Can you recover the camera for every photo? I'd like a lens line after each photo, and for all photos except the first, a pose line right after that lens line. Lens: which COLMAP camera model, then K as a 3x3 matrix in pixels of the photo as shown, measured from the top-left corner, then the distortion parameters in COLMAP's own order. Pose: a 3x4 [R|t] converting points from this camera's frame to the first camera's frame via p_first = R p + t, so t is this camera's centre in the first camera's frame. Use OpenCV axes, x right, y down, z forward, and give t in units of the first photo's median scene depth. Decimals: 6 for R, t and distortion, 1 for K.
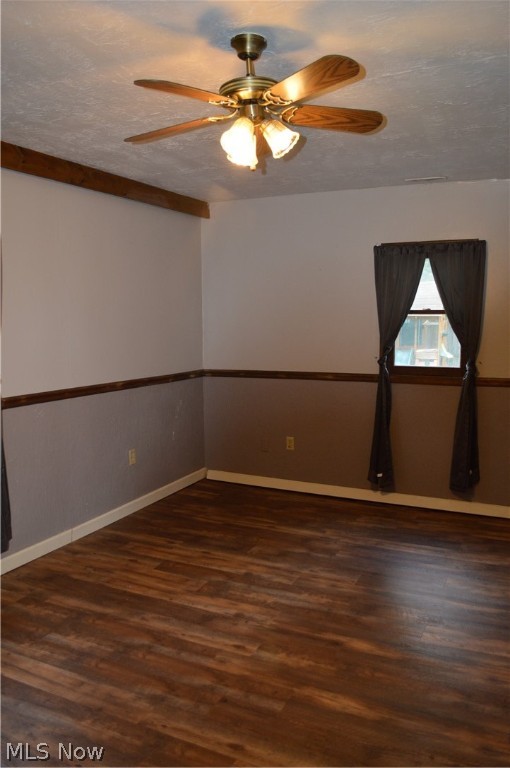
lens RADIAL K [[622.4, 0, 255.0], [0, 622.4, 384.0], [0, 0, 1]] dist [-0.077977, 0.004392]
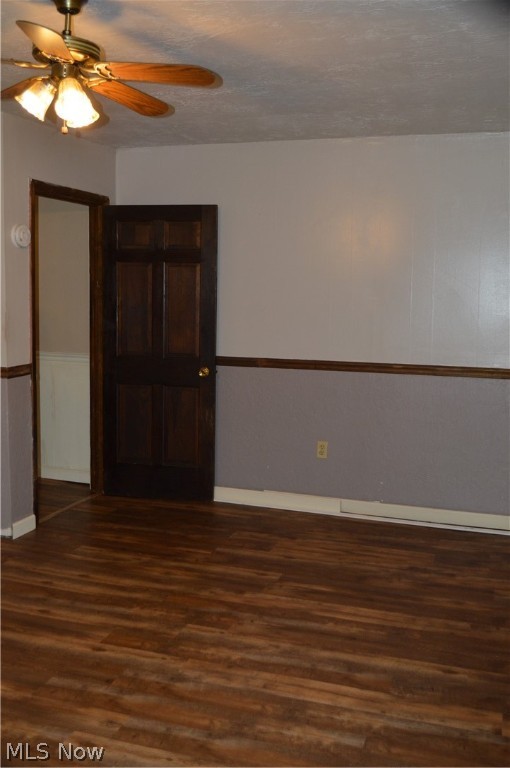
lens RADIAL K [[783.7, 0, 255.0], [0, 783.7, 384.0], [0, 0, 1]] dist [-0.059188, 0.009648]
pose [[-0.991693, 0.008131, -0.128366, -0.112287], [-0.019830, 0.976403, 0.215044, -0.192282], [0.127086, 0.215804, -0.968131, 1.875171]]
